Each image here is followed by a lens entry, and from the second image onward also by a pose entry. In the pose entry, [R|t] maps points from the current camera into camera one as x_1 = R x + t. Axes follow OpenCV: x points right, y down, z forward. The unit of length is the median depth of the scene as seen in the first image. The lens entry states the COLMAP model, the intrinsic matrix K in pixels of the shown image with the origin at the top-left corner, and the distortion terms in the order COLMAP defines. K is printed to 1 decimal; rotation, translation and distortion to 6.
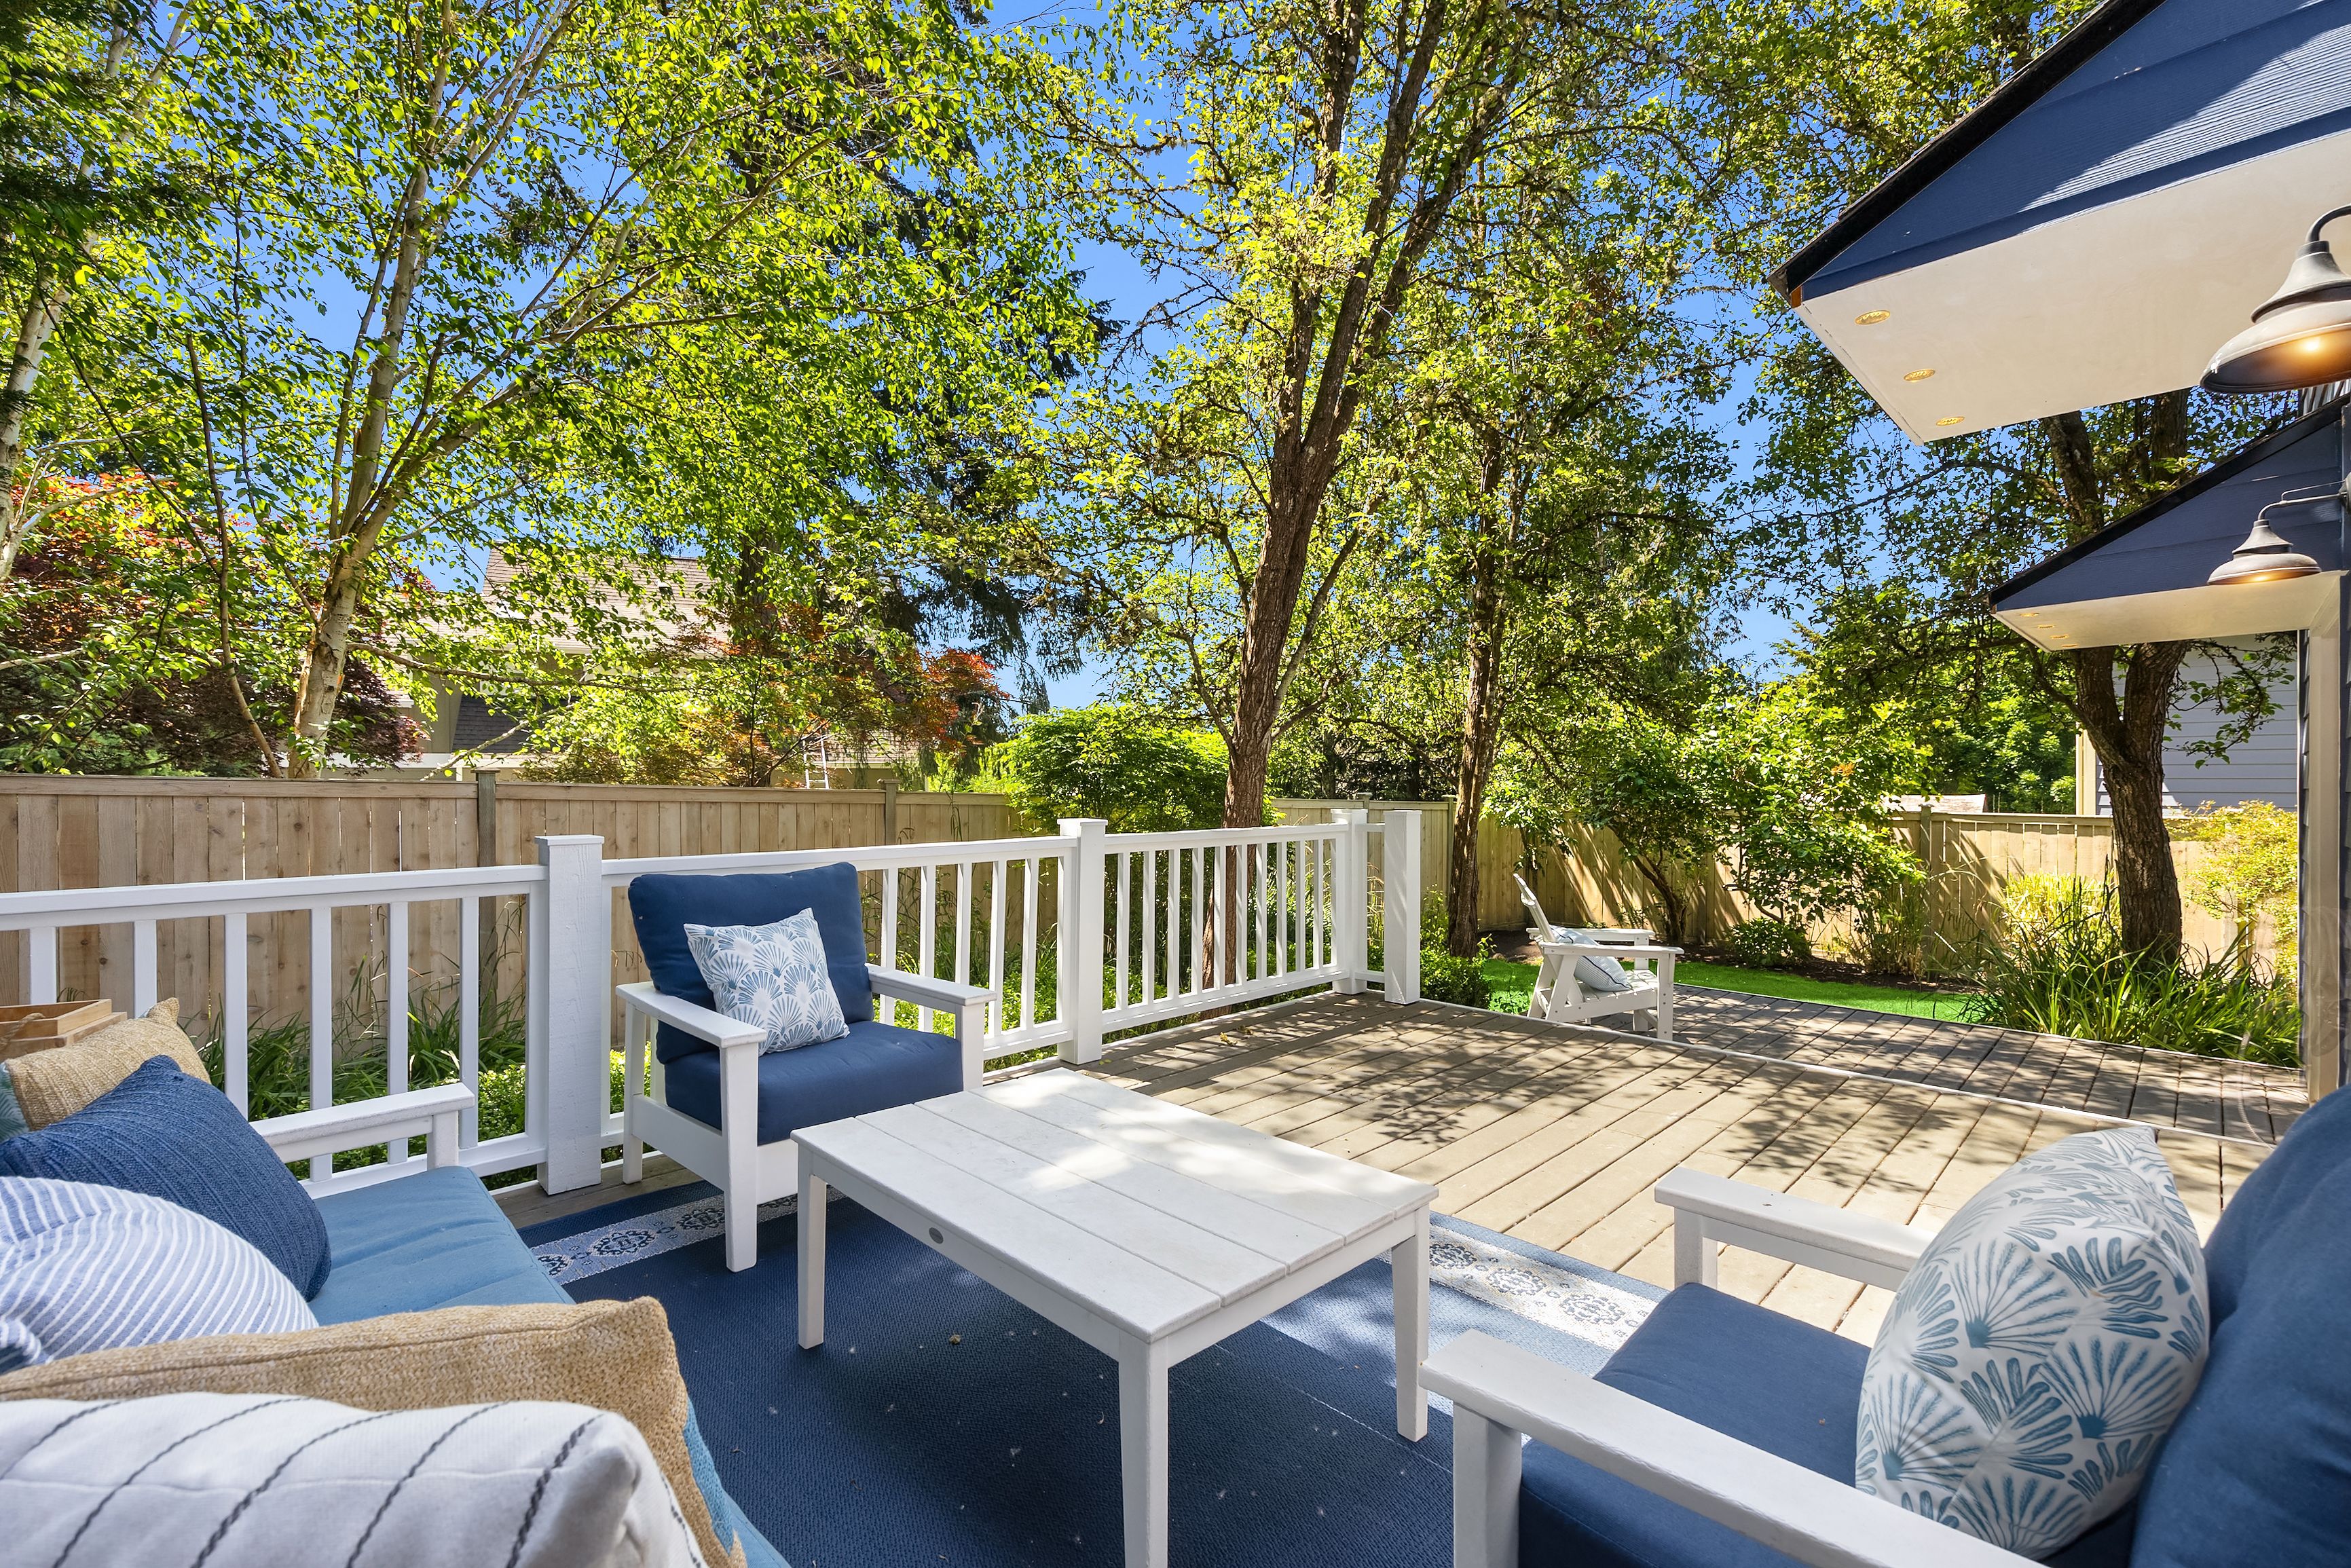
lens RADIAL K [[1025.1, 0, 1188.6], [0, 1025.1, 792.0], [0, 0, 1]] dist [0.003735, -0.000248]
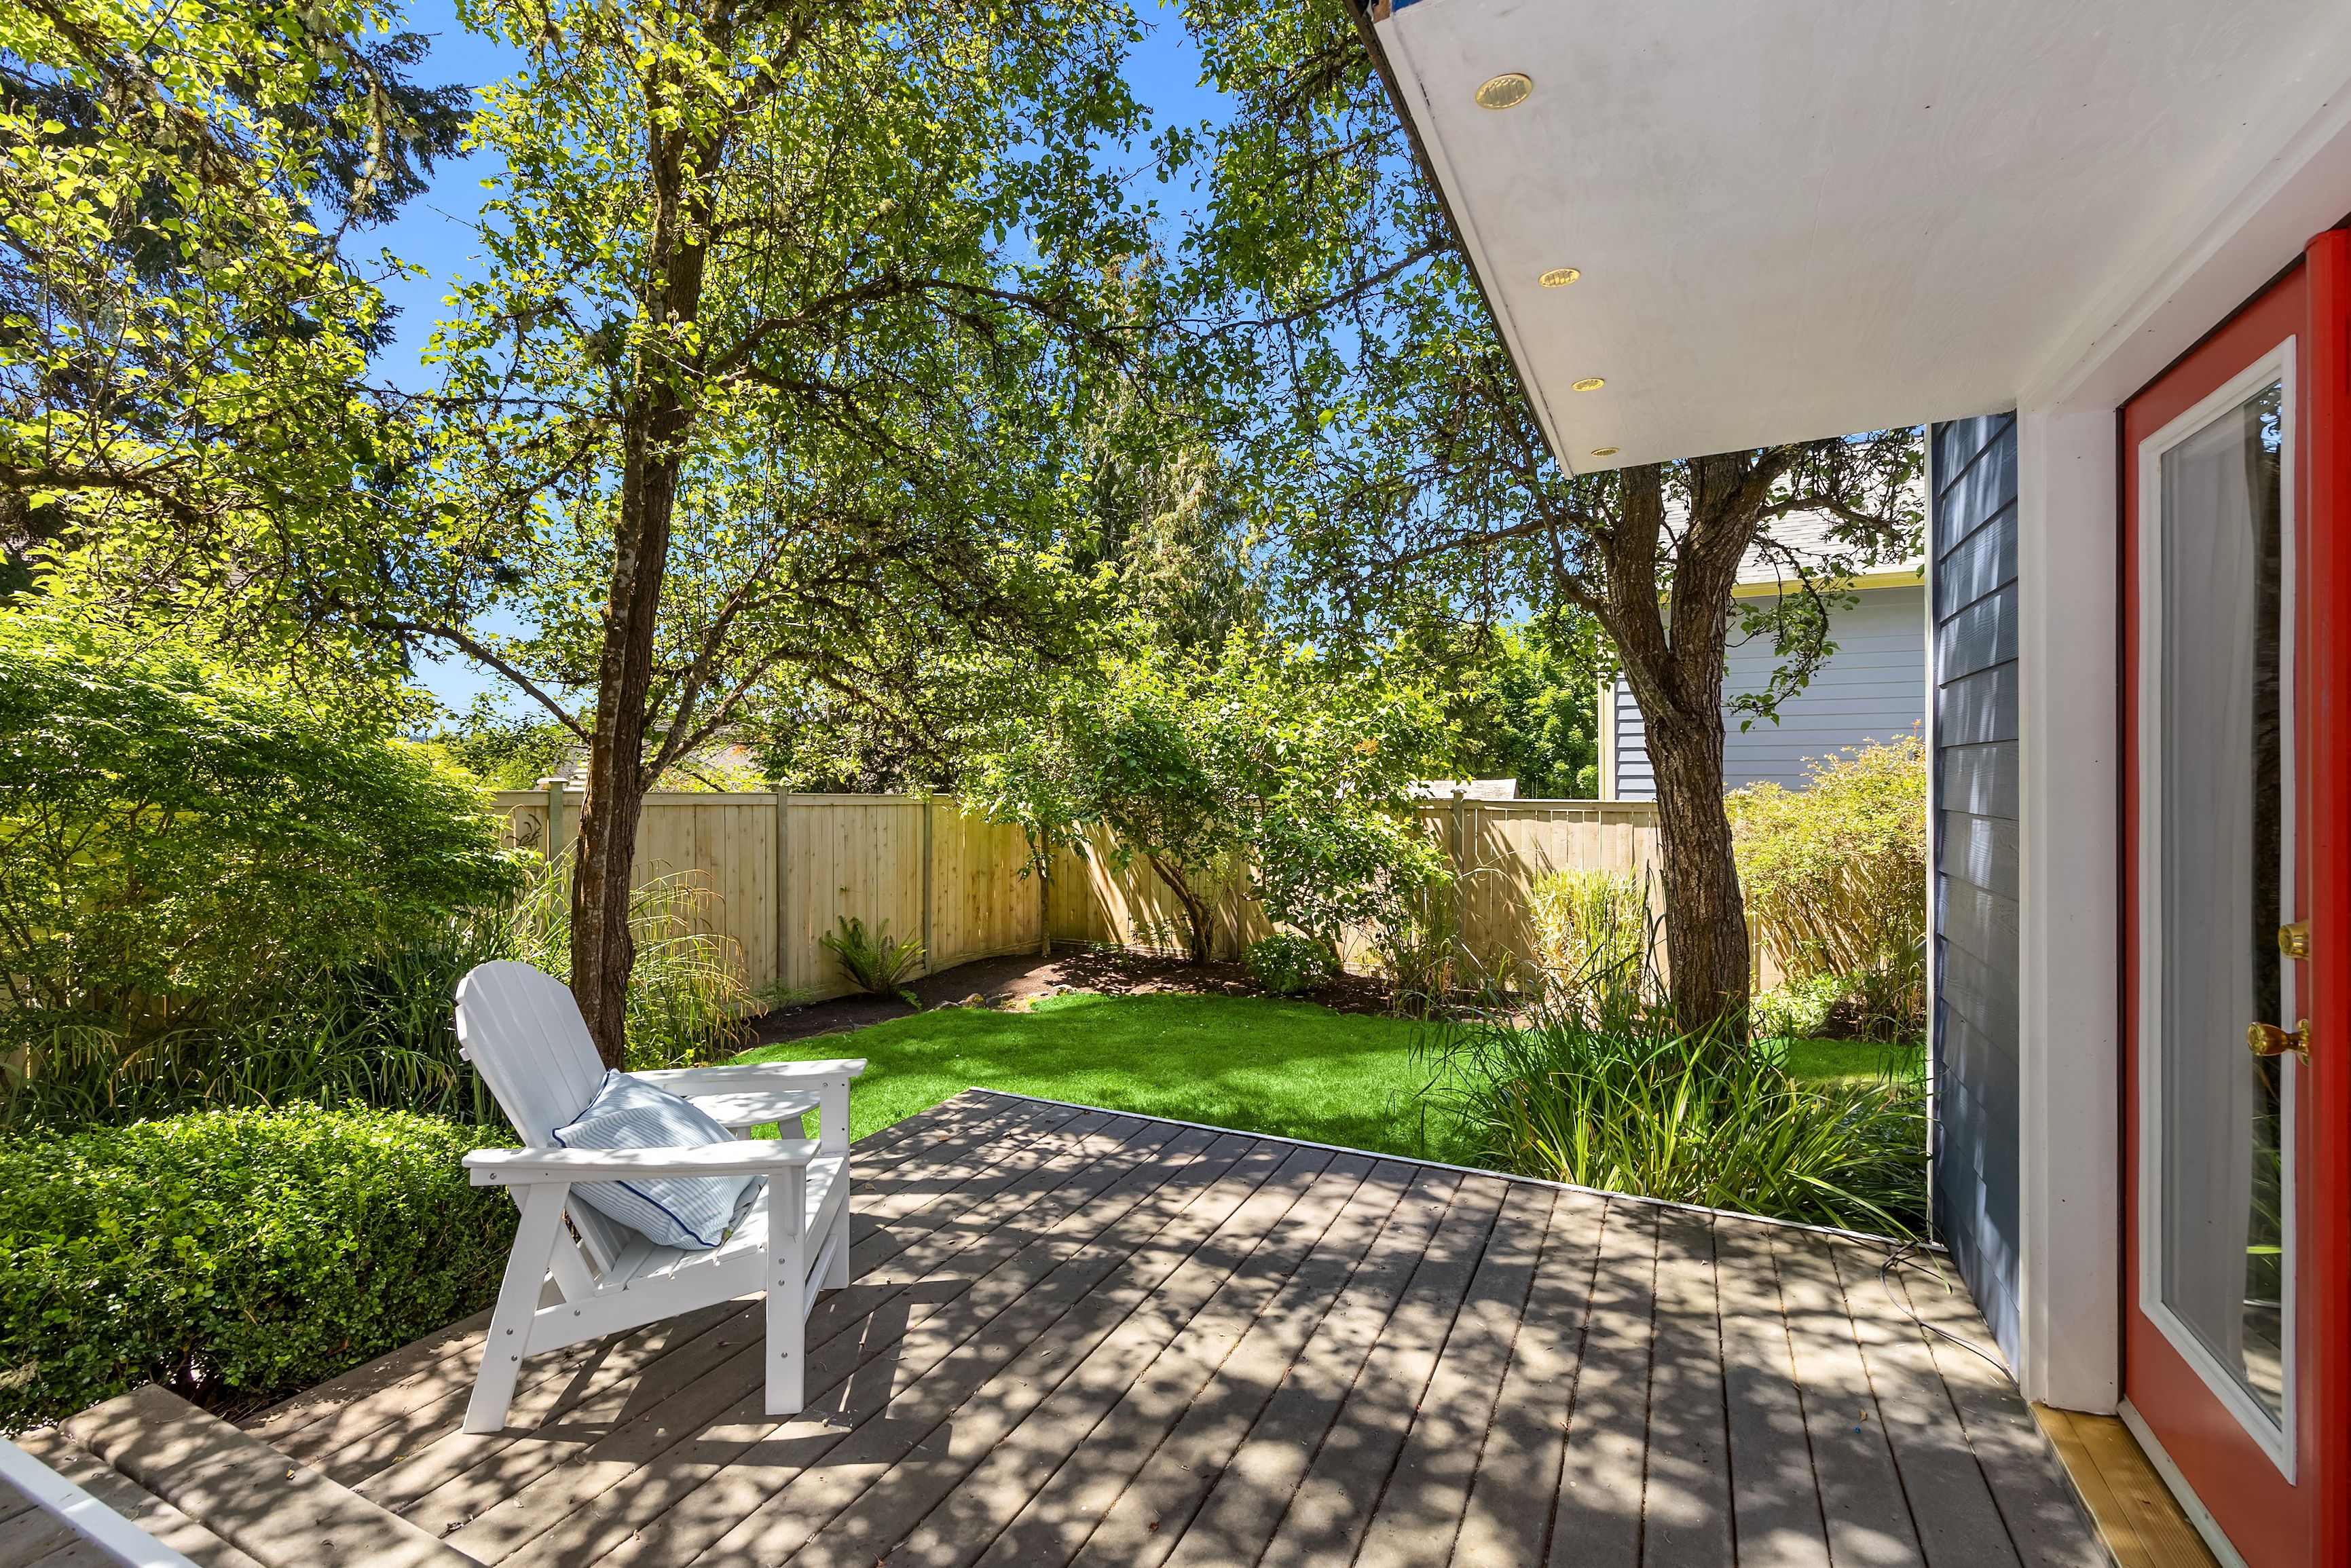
lens RADIAL K [[1025.1, 0, 1171.7], [0, 1025.1, 780.8], [0, 0, 1]] dist [0.003735, -0.000248]
pose [[0.948888, -0.004375, 0.315582, 0.227818], [0.006063, 0.999972, -0.004369, 0.006927], [-0.315554, 0.006059, 0.948888, 0.270168]]
